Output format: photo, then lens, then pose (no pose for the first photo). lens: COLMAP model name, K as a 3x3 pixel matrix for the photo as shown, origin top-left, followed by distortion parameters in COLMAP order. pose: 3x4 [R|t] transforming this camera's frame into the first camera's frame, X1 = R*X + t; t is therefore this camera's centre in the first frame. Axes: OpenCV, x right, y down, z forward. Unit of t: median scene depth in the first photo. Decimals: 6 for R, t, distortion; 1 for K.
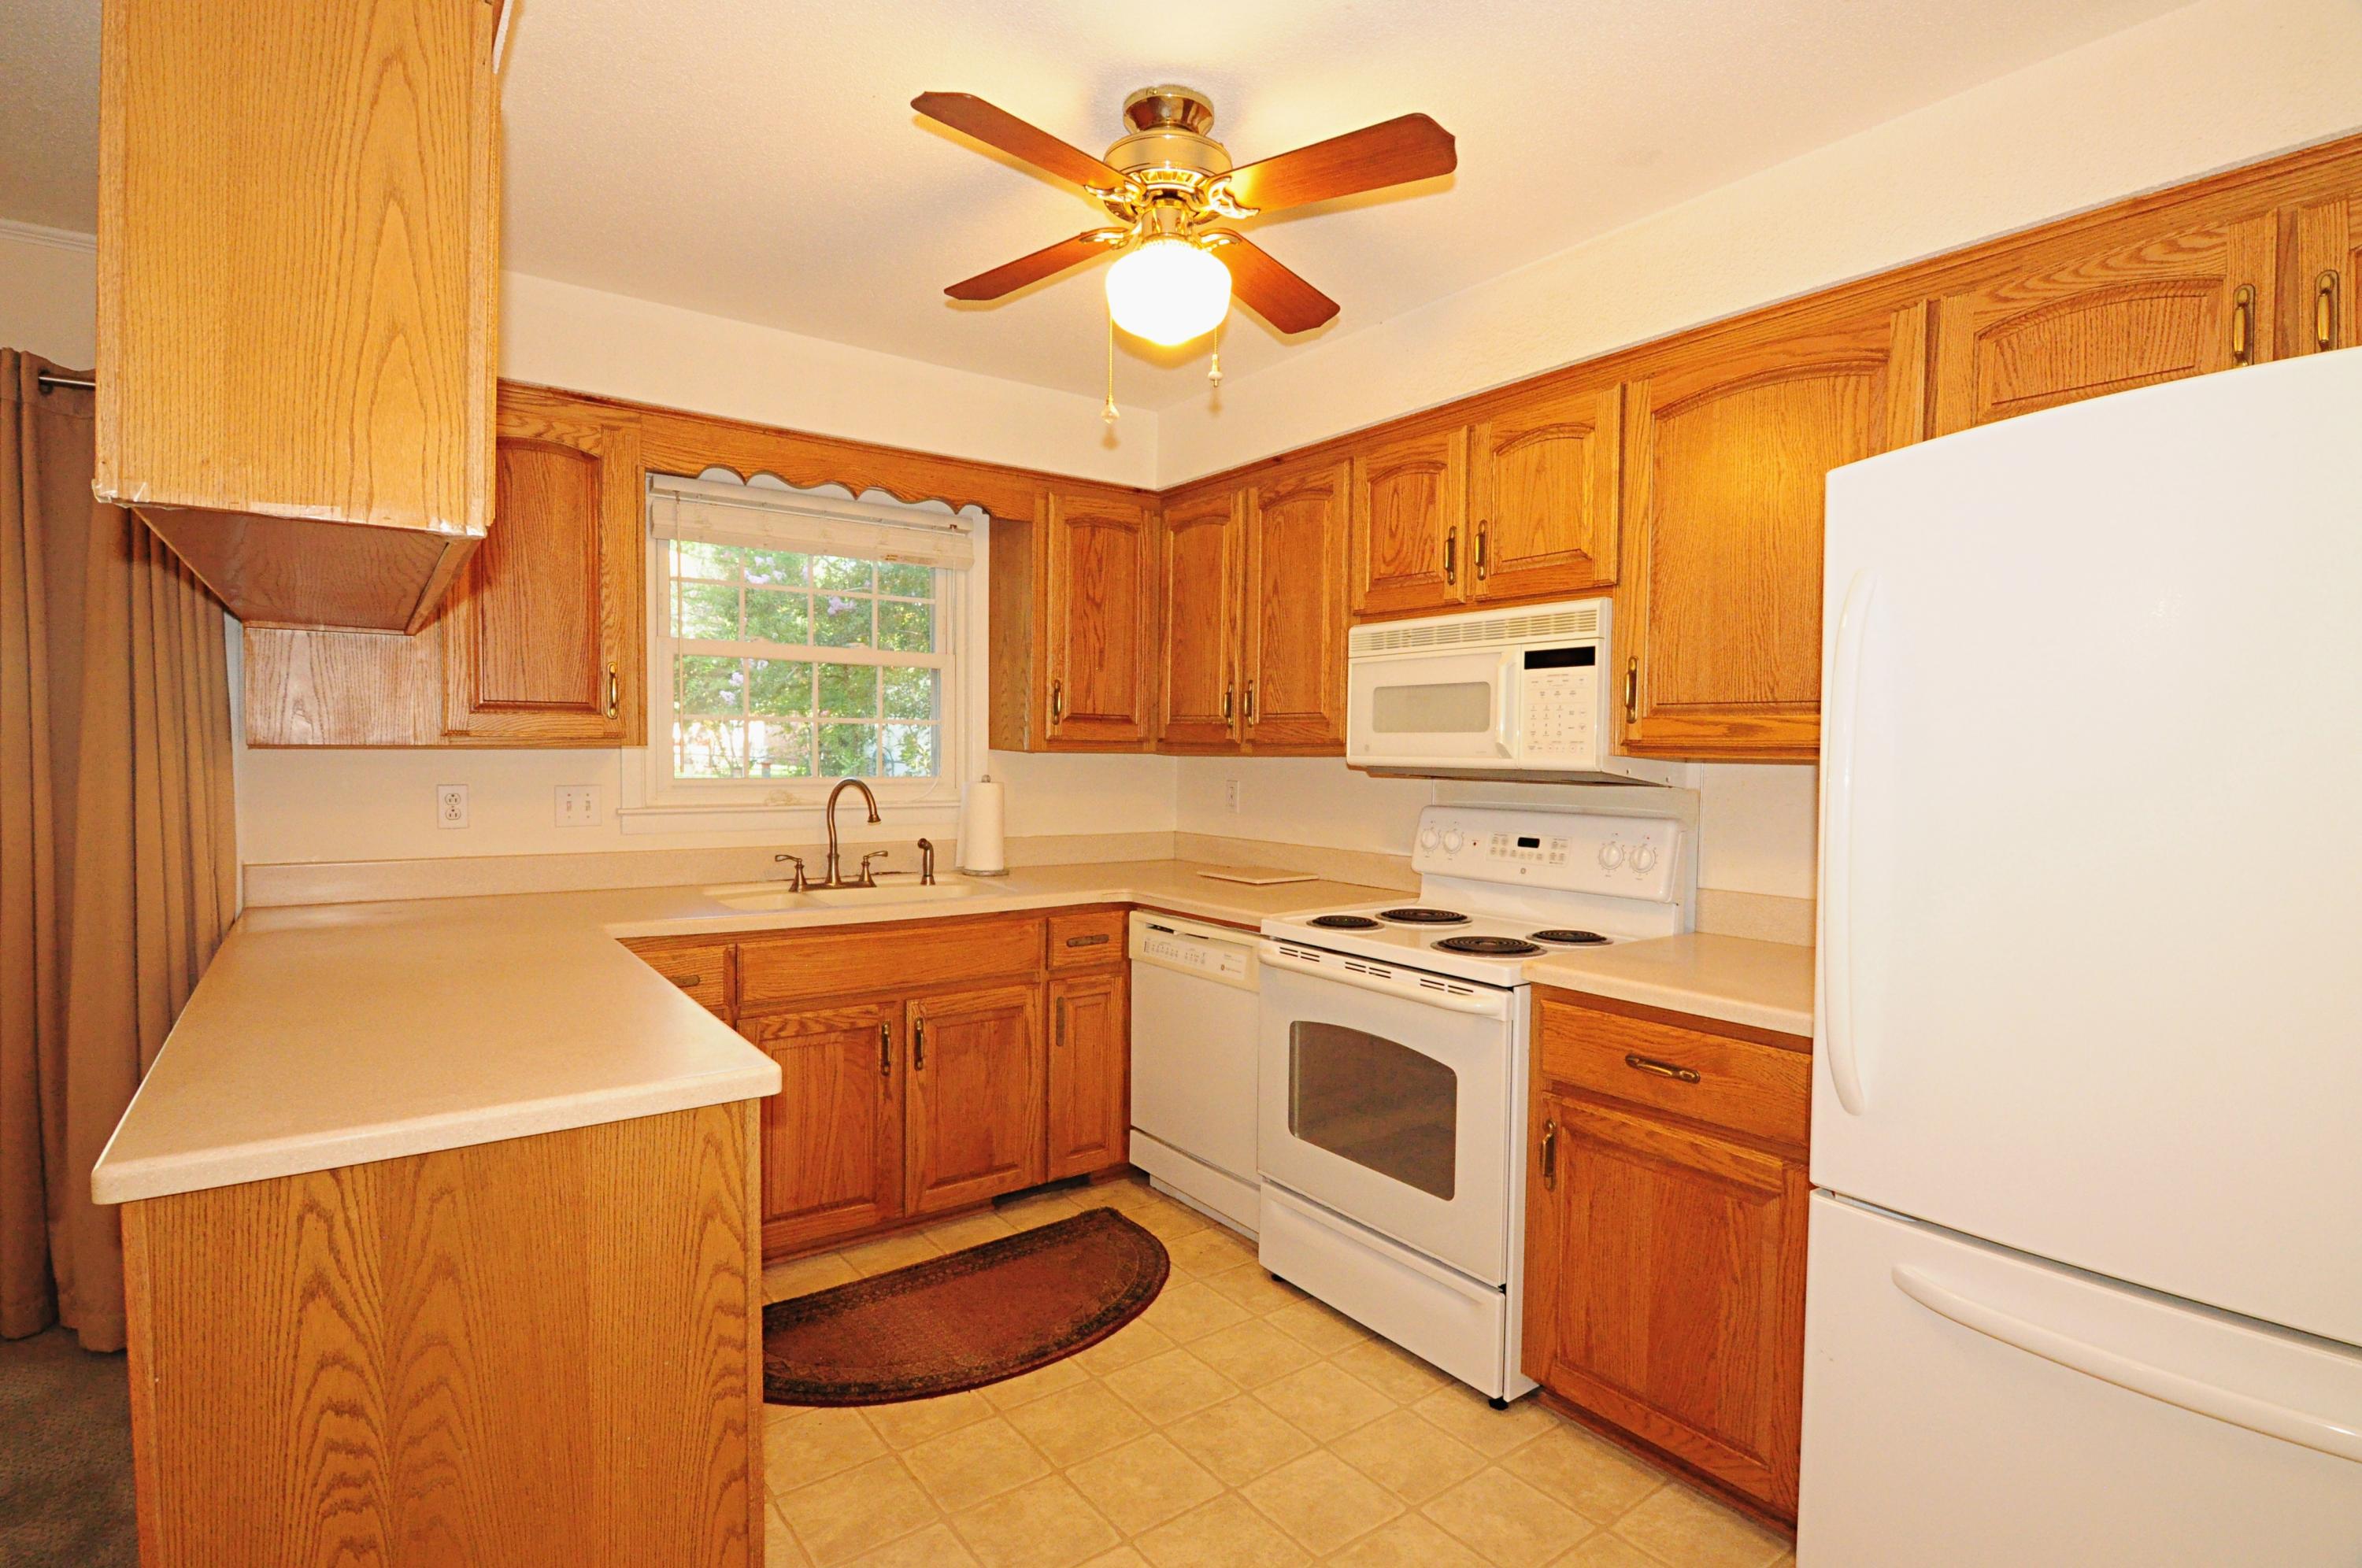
lens RADIAL K [[1139.9, 0, 1163.5], [0, 1139.9, 792.9], [0, 0, 1]] dist [-0.006762, -0.008935]
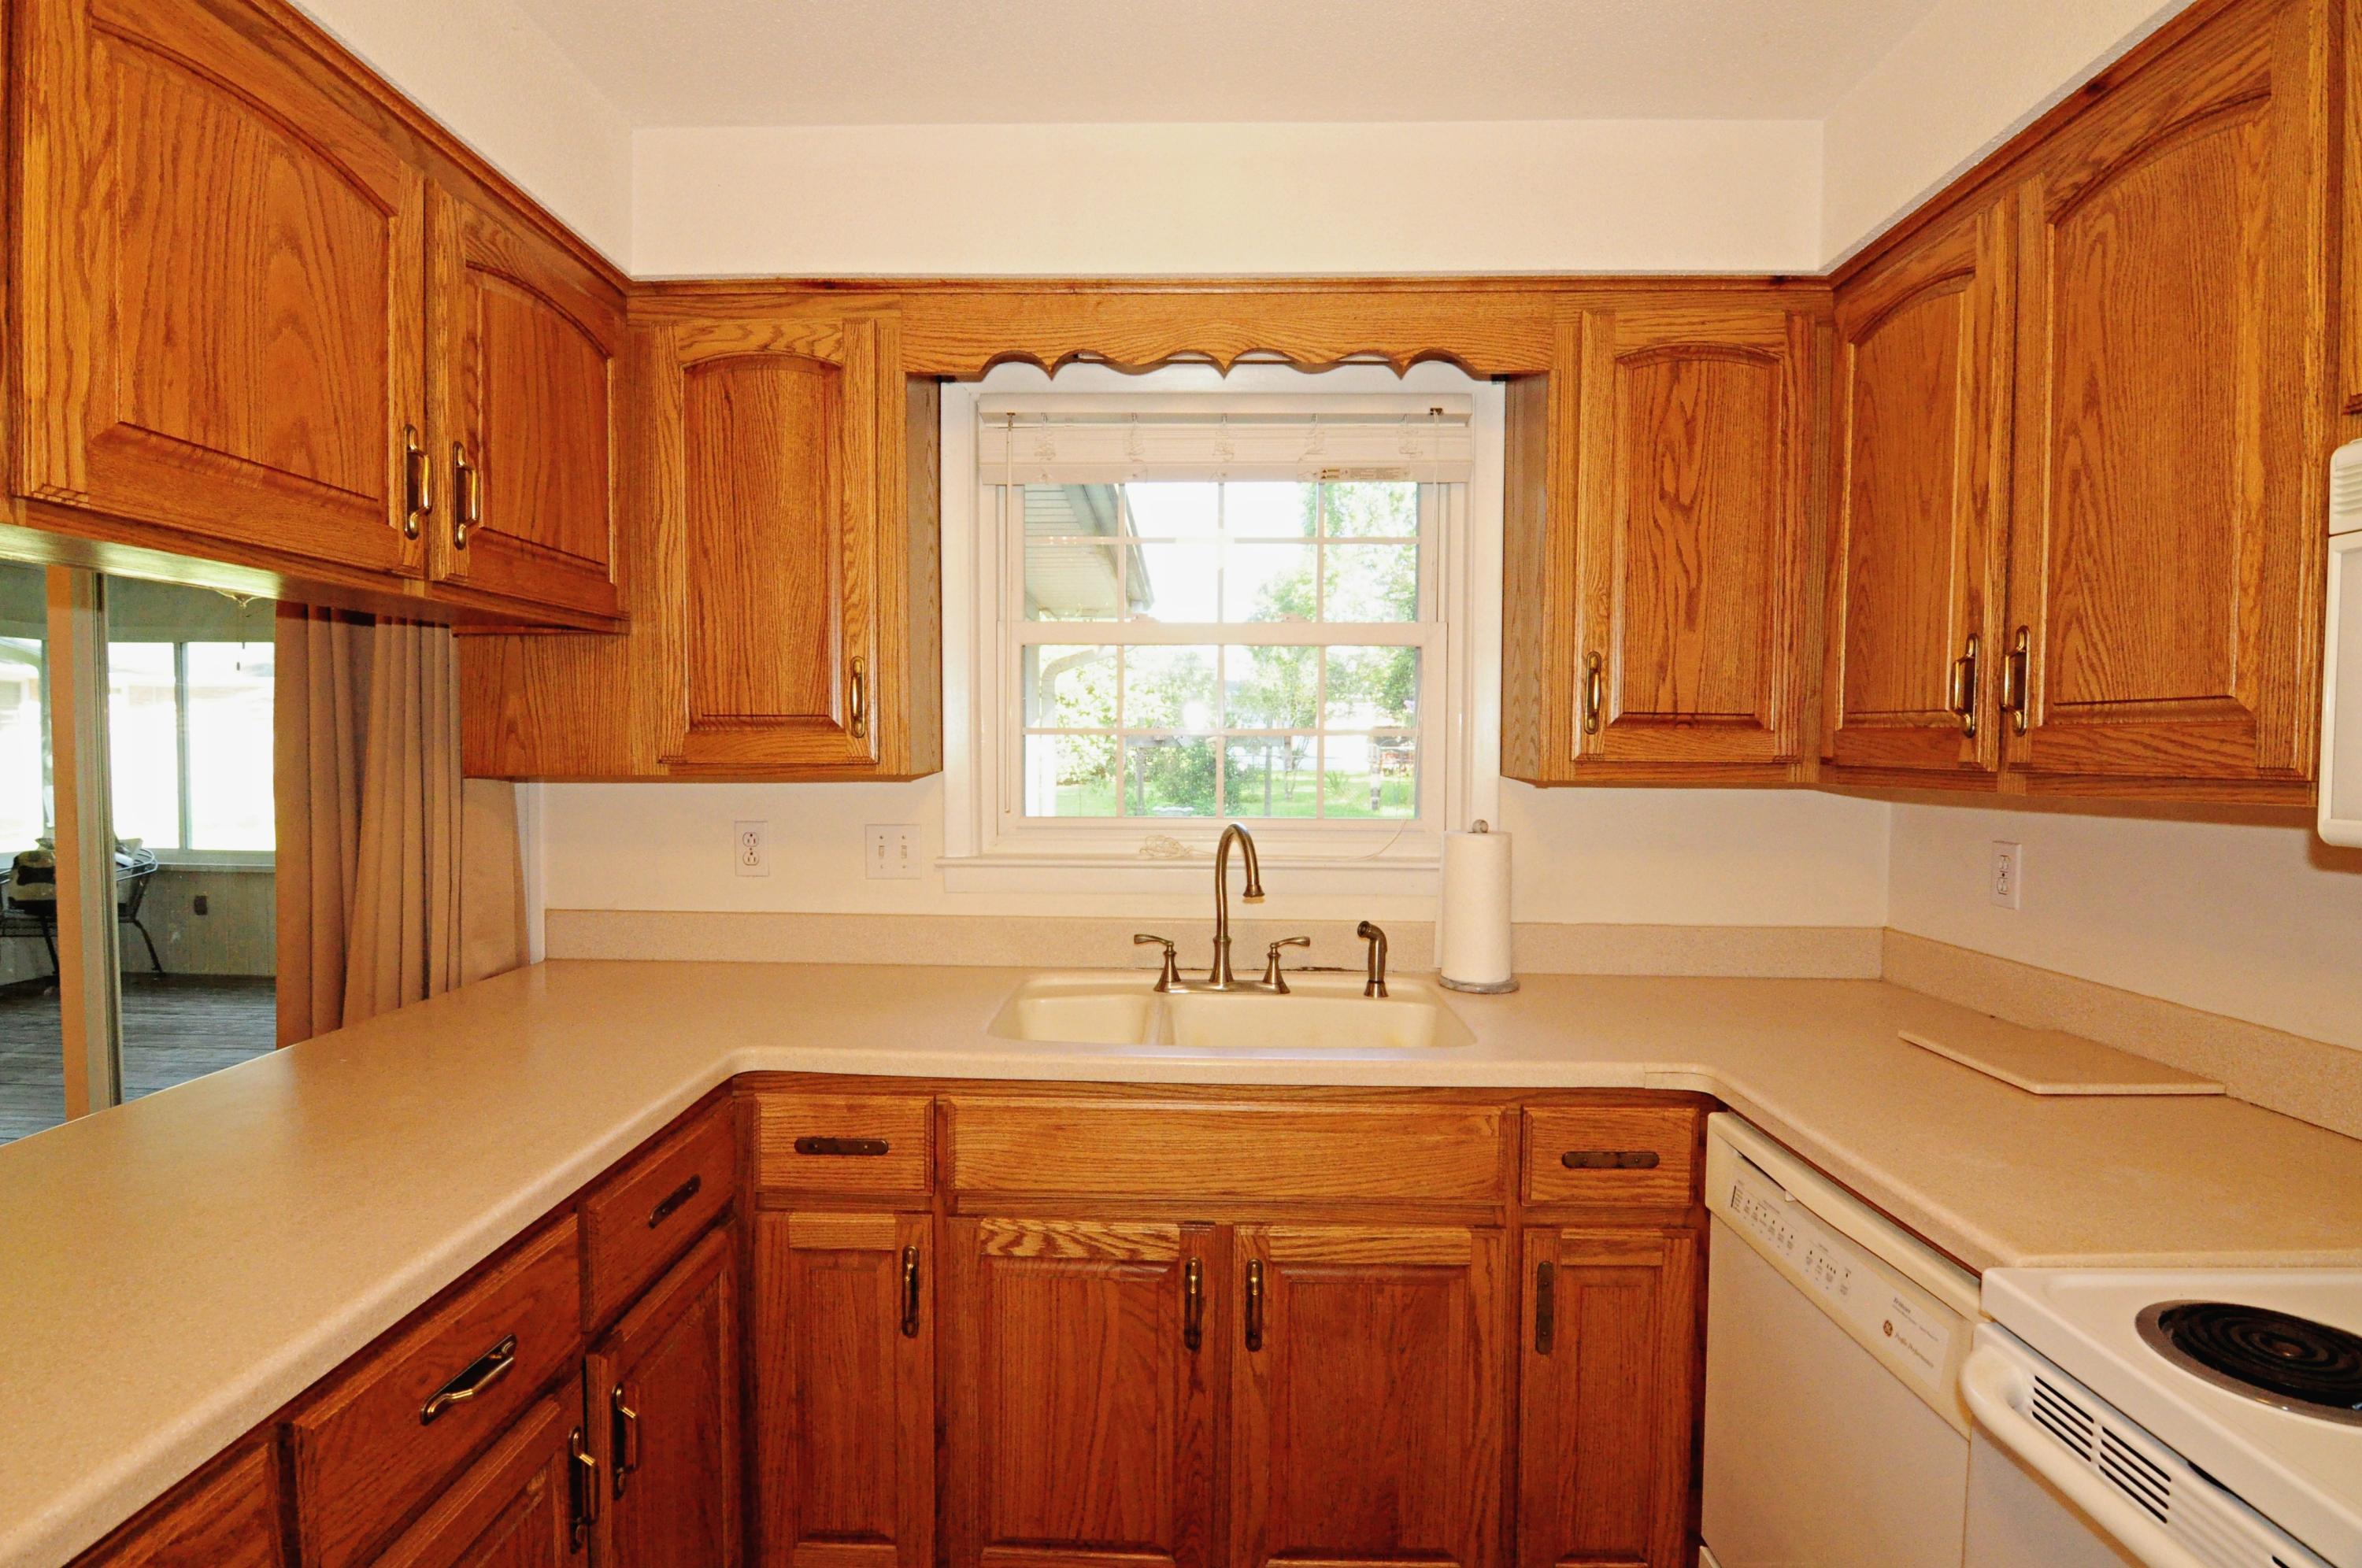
lens RADIAL K [[1139.9, 0, 1171.5], [0, 1139.9, 789.8], [0, 0, 1]] dist [-0.006762, -0.008935]
pose [[0.798936, 0.017056, -0.601174, 0.090516], [-0.020215, 0.999795, 0.001500, -0.036409], [0.601076, 0.010954, 0.799117, 0.539879]]
